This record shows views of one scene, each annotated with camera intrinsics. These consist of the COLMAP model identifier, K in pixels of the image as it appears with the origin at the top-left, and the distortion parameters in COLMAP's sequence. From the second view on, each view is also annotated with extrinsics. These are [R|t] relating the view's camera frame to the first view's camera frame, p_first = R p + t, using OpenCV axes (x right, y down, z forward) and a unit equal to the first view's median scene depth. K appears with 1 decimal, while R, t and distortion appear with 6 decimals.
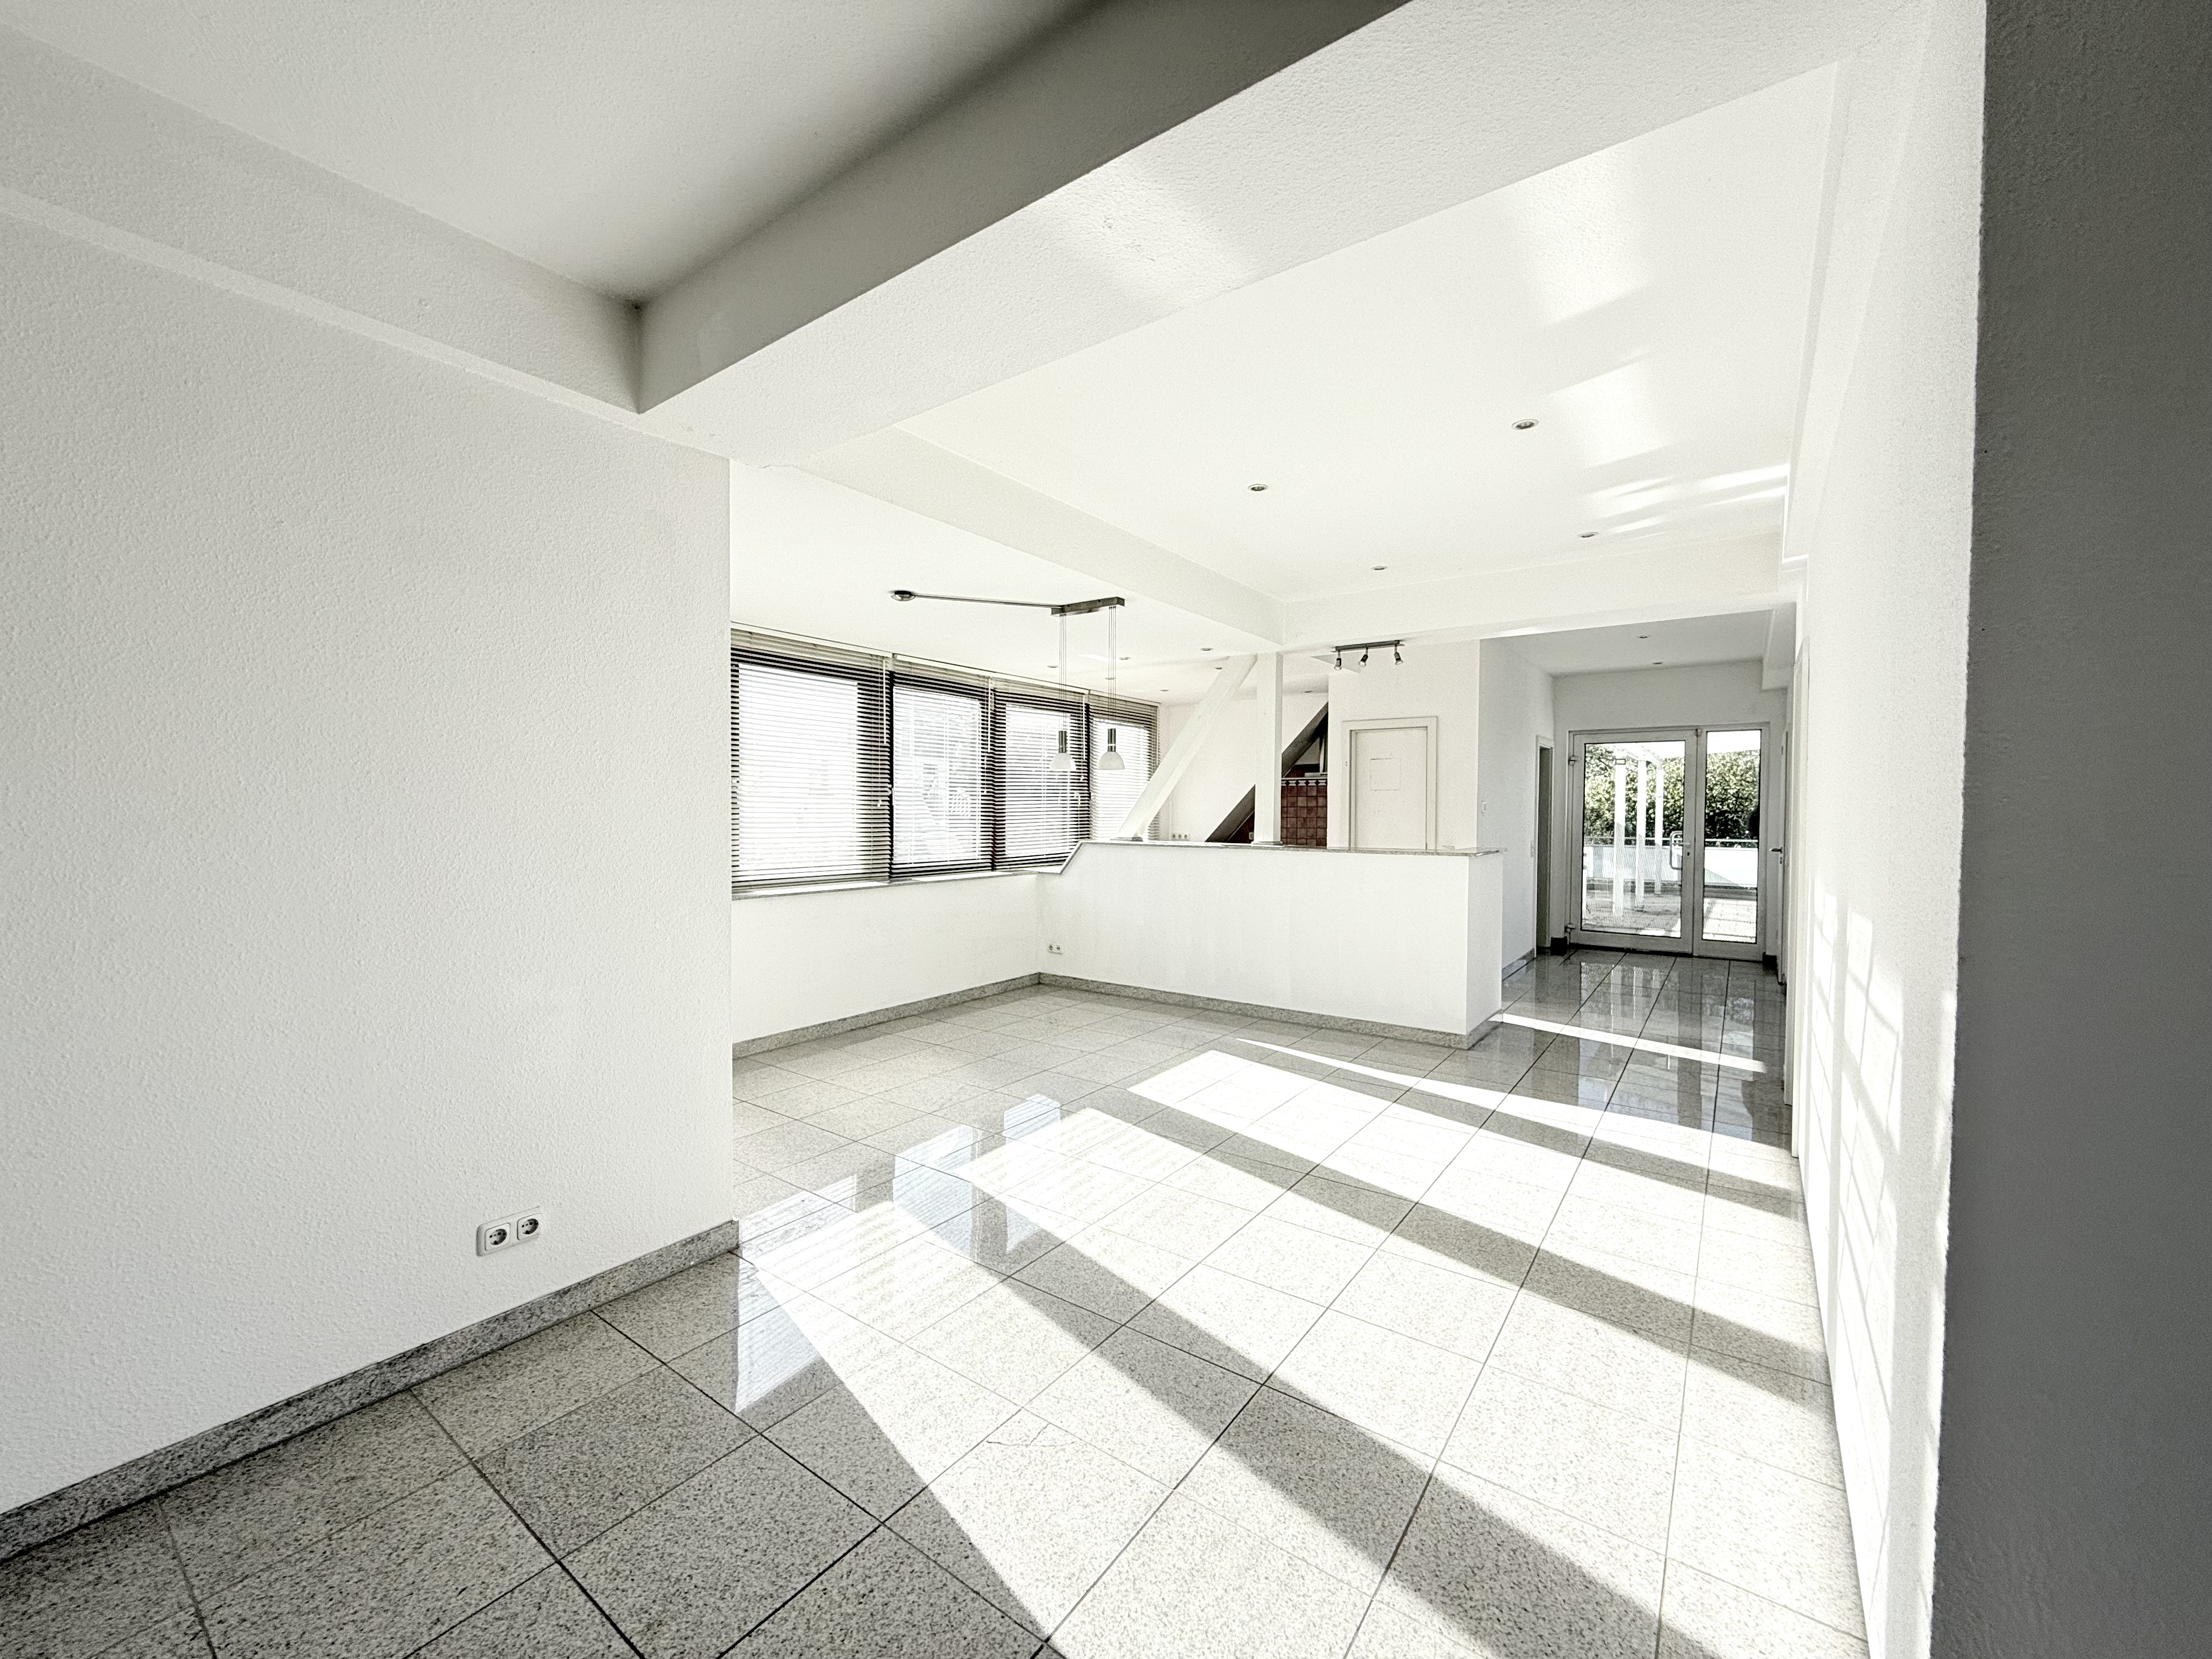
lens RADIAL K [[885.3, 0, 1120.9], [0, 885.3, 823.0], [0, 0, 1]] dist [0.000903, 0.000750]
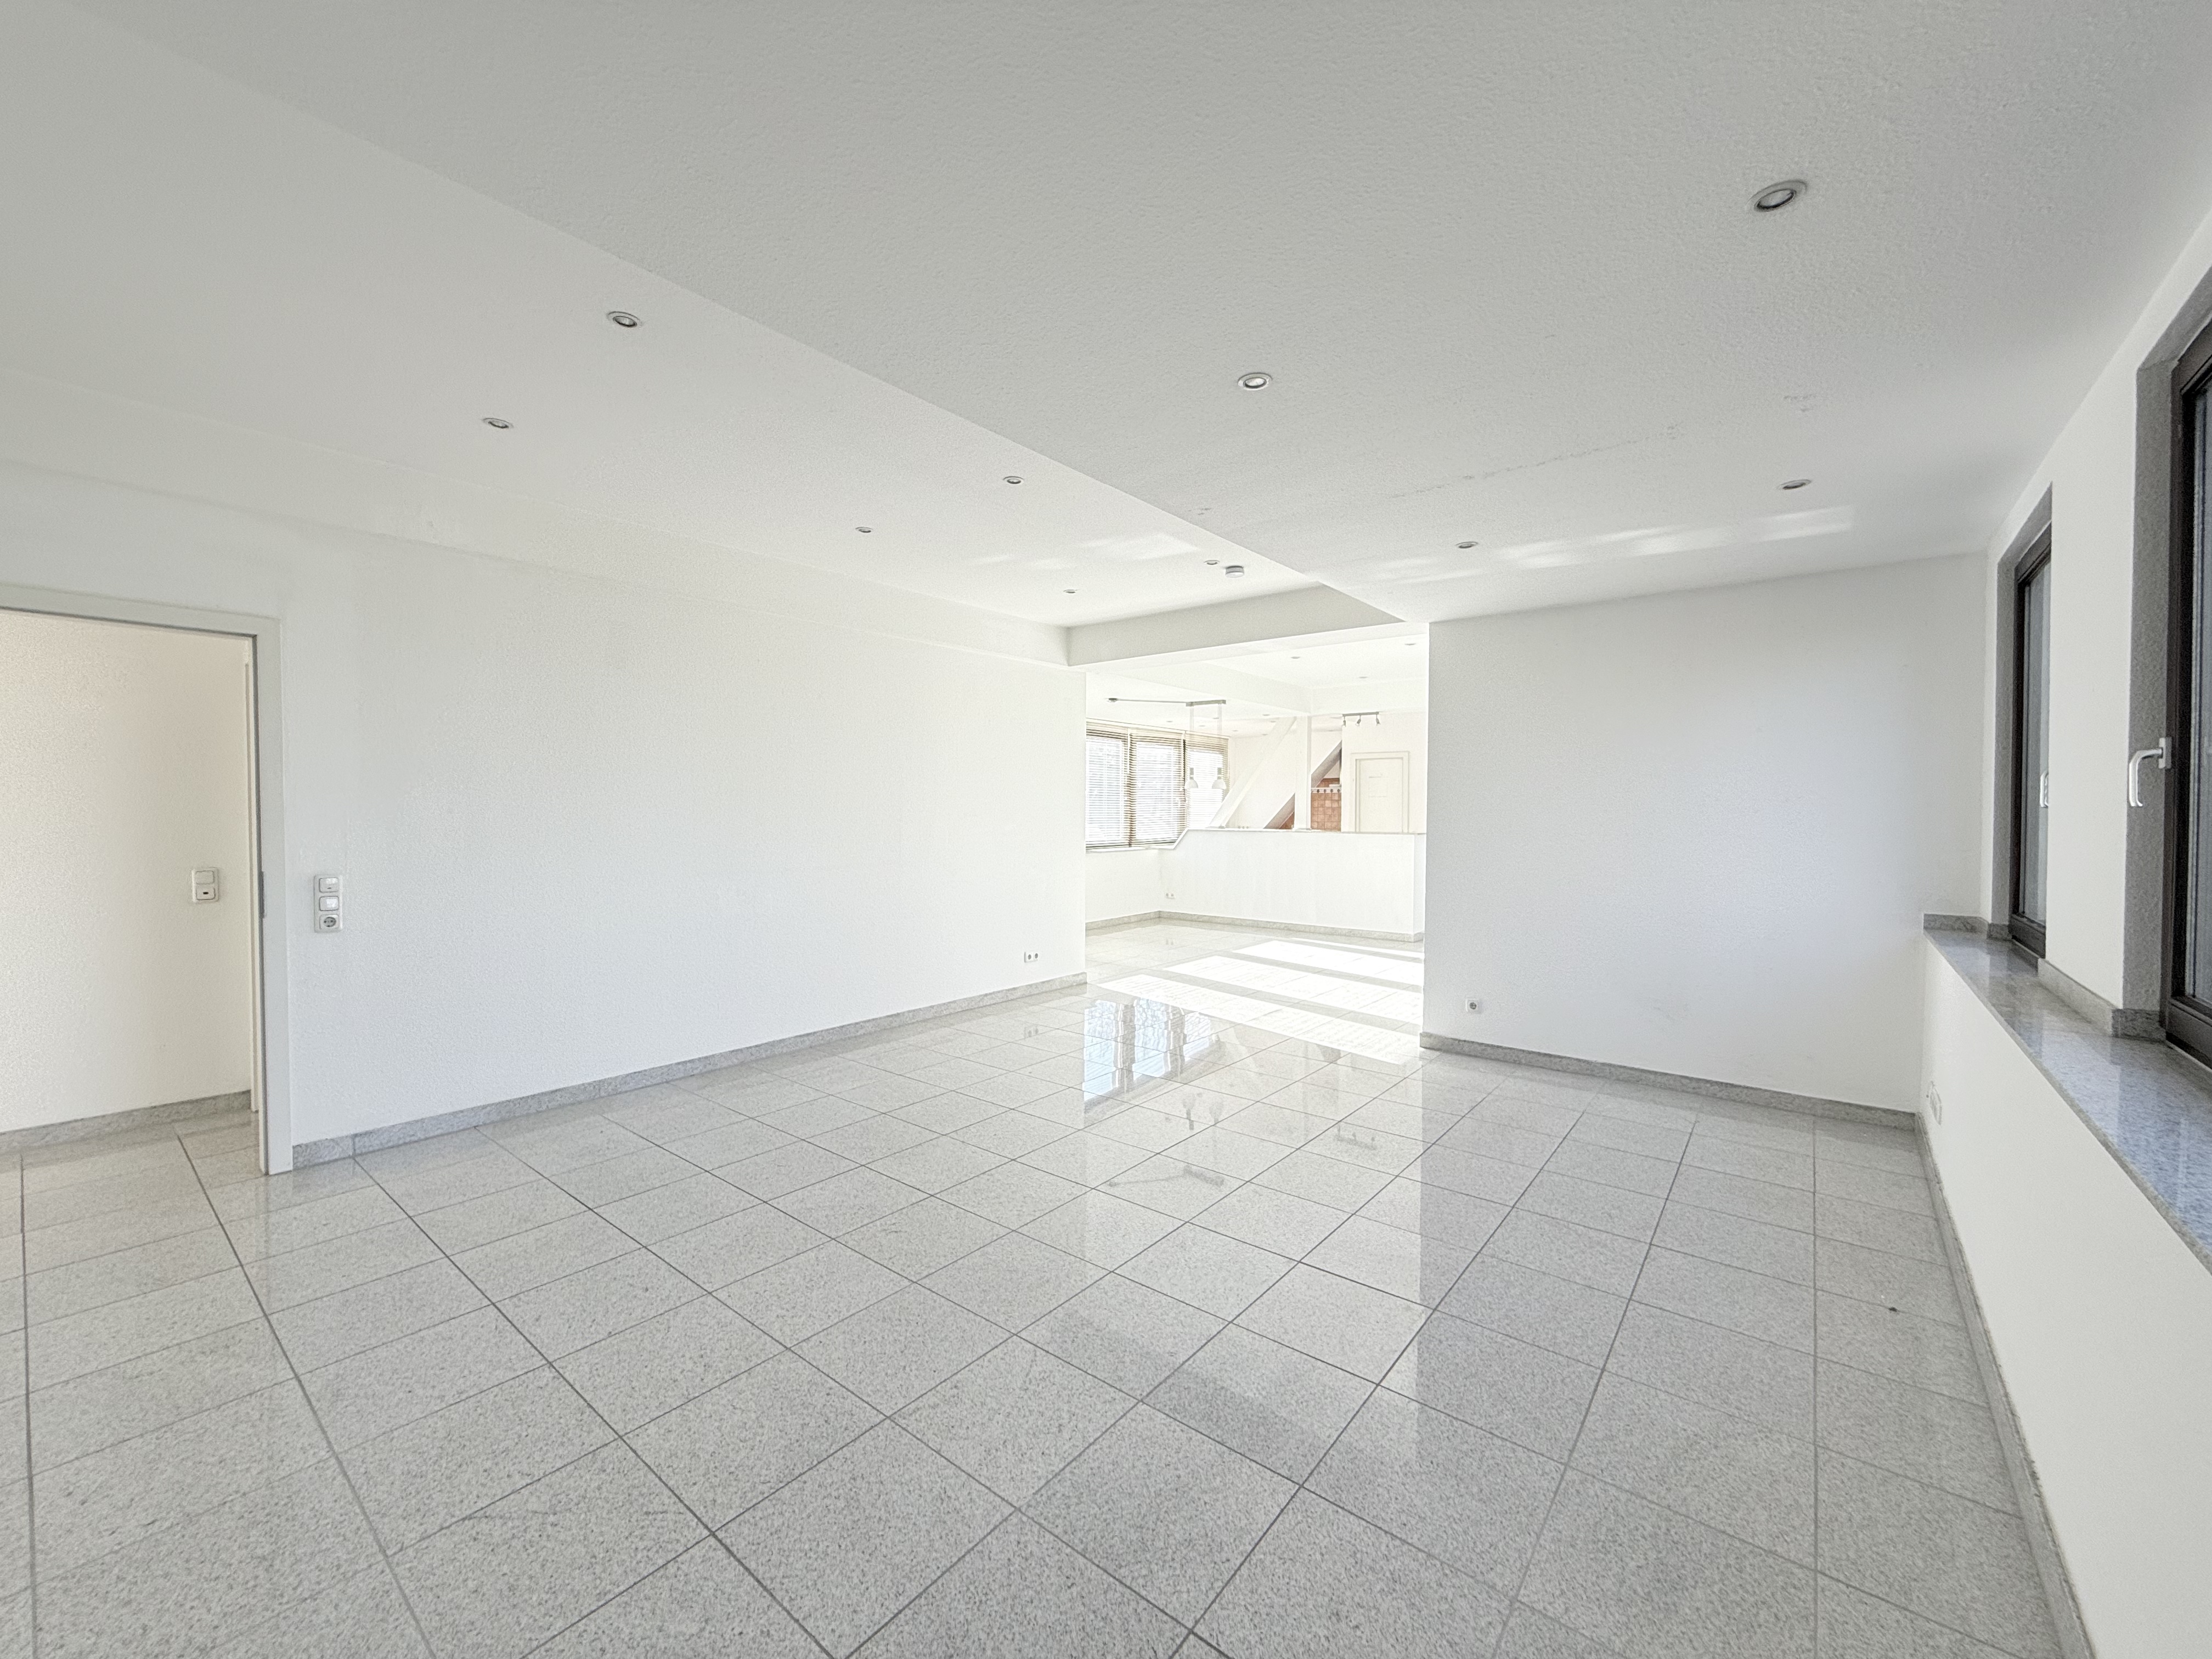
lens RADIAL K [[885.3, 0, 1101.1], [0, 885.3, 817.2], [0, 0, 1]] dist [0.000903, 0.000750]
pose [[0.997543, -0.004088, -0.069934, -0.086800], [0.003583, 0.999967, -0.007356, 0.010868], [0.069962, 0.007087, 0.997525, -0.612899]]
